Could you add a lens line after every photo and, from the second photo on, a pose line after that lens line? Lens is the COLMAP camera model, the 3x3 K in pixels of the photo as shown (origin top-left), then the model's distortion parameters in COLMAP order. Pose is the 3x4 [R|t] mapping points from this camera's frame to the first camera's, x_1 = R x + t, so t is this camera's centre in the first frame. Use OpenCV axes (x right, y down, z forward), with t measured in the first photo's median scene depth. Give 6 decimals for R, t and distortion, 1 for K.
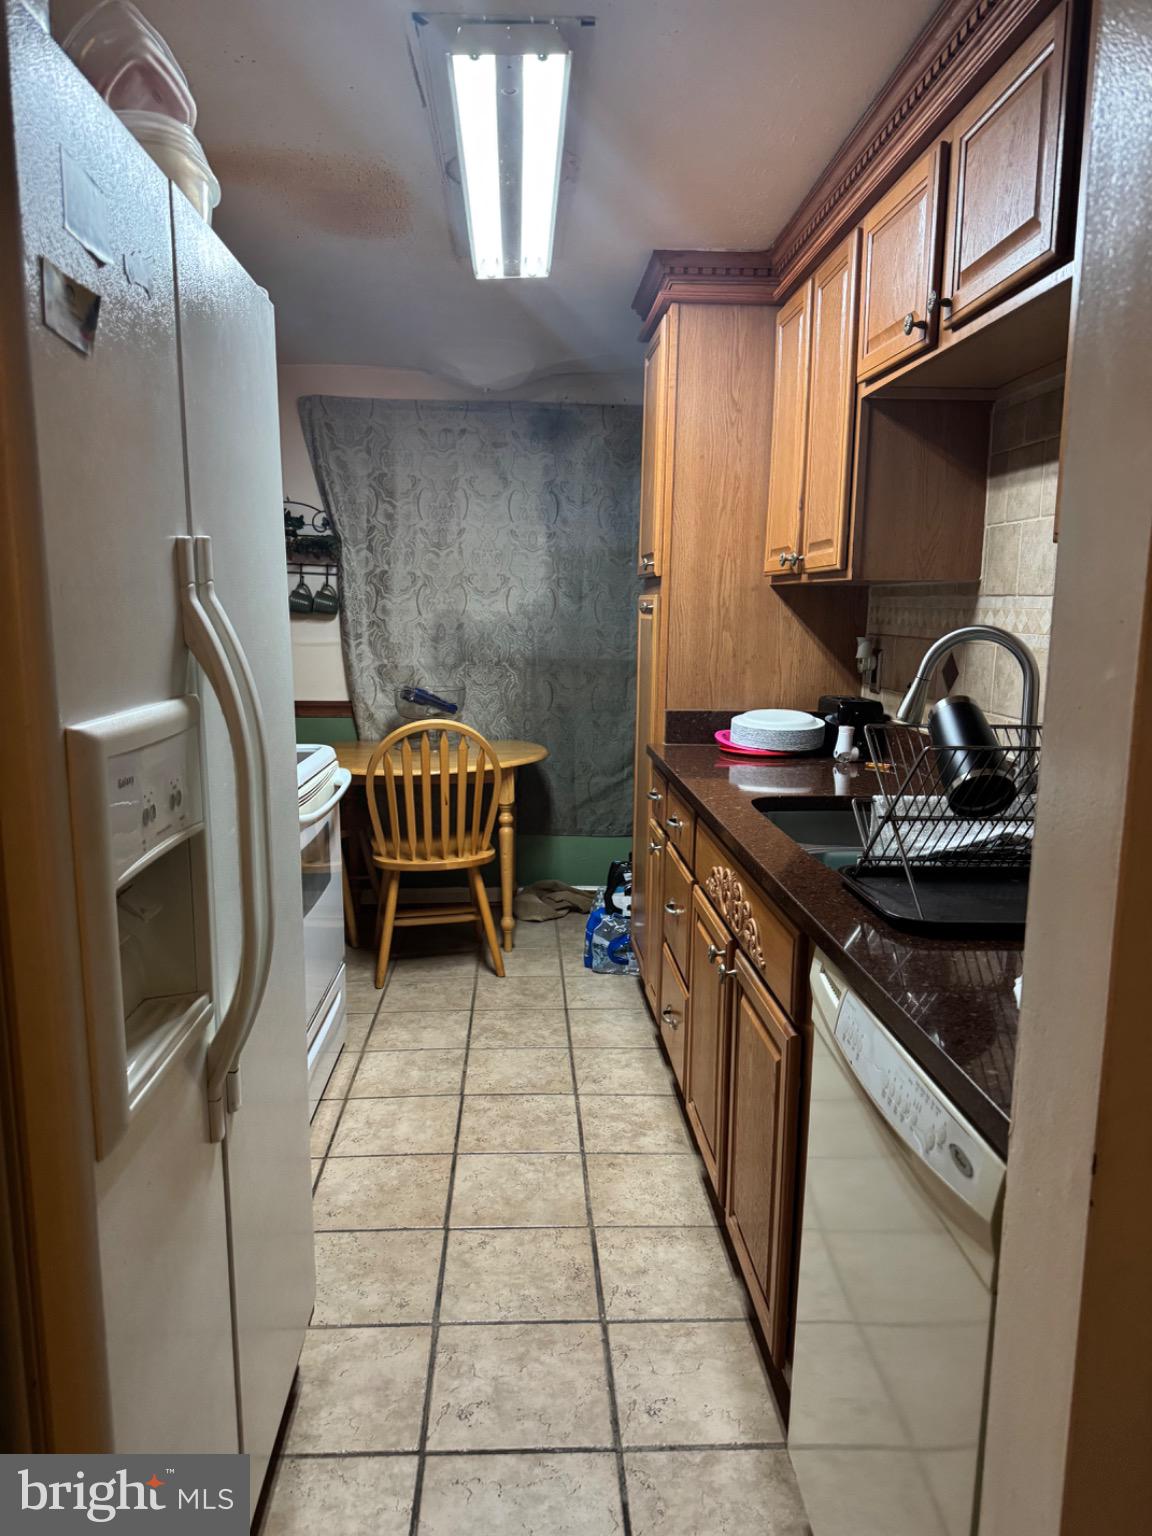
lens RADIAL K [[1083.2, 0, 576.0], [0, 1083.2, 768.0], [0, 0, 1]] dist [0.039971, -0.040691]
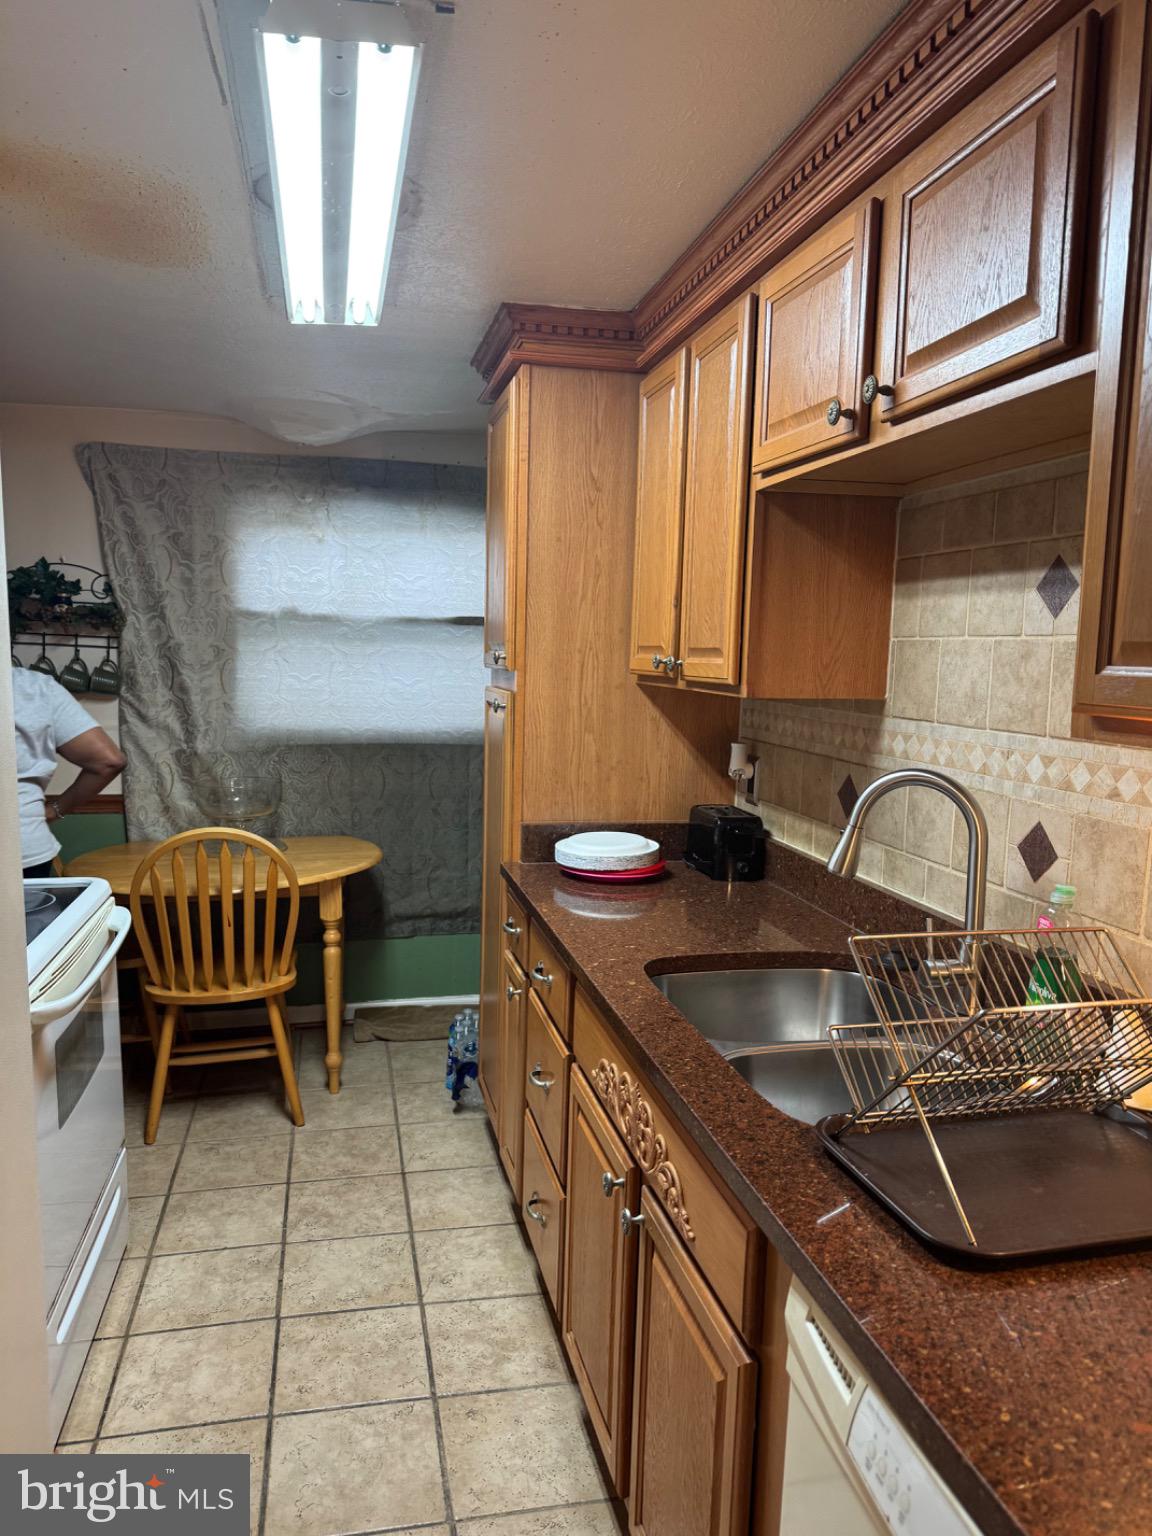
lens RADIAL K [[1076.0, 0, 576.0], [0, 1076.0, 768.0], [0, 0, 1]] dist [0.086308, -0.120494]
pose [[0.985678, -0.009980, 0.168344, -0.020361], [0.016317, 0.999208, -0.036303, -0.076104], [-0.167848, 0.038530, 0.985060, 0.158580]]
